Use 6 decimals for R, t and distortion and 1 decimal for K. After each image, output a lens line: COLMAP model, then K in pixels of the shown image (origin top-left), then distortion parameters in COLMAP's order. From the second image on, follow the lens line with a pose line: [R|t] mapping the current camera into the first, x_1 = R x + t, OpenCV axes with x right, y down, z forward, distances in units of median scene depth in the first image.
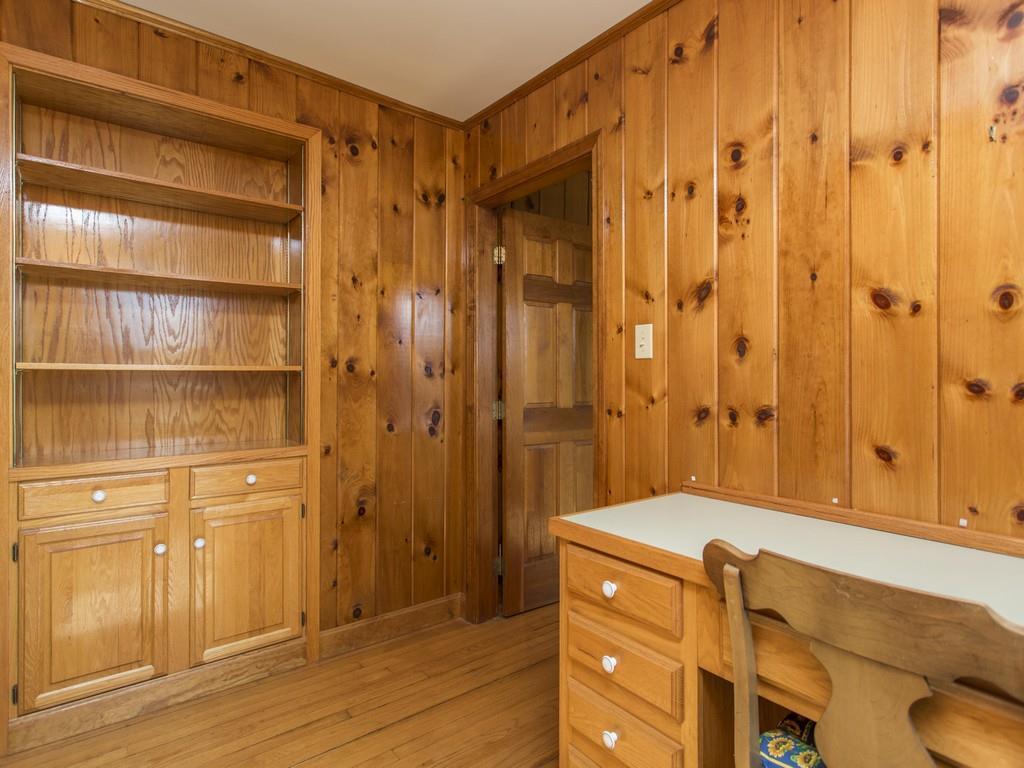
lens RADIAL K [[550.7, 0, 512.0], [0, 550.7, 384.0], [0, 0, 1]] dist [-0.000108, -0.000184]
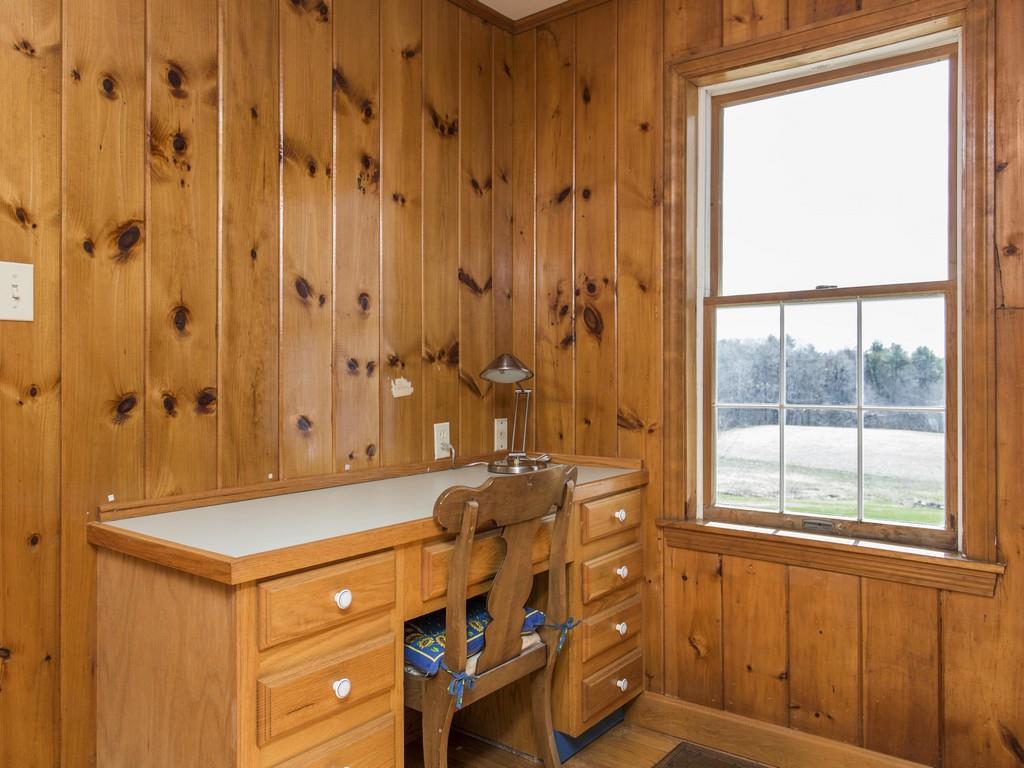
lens RADIAL K [[770.3, 0, 512.0], [0, 770.3, 384.0], [0, 0, 1]] dist [-0.002168, -0.002523]
pose [[-0.251568, -0.015608, 0.967714, -0.833218], [0.012346, 0.999737, 0.019334, 0.015159], [-0.967761, 0.016812, -0.251309, 0.834580]]
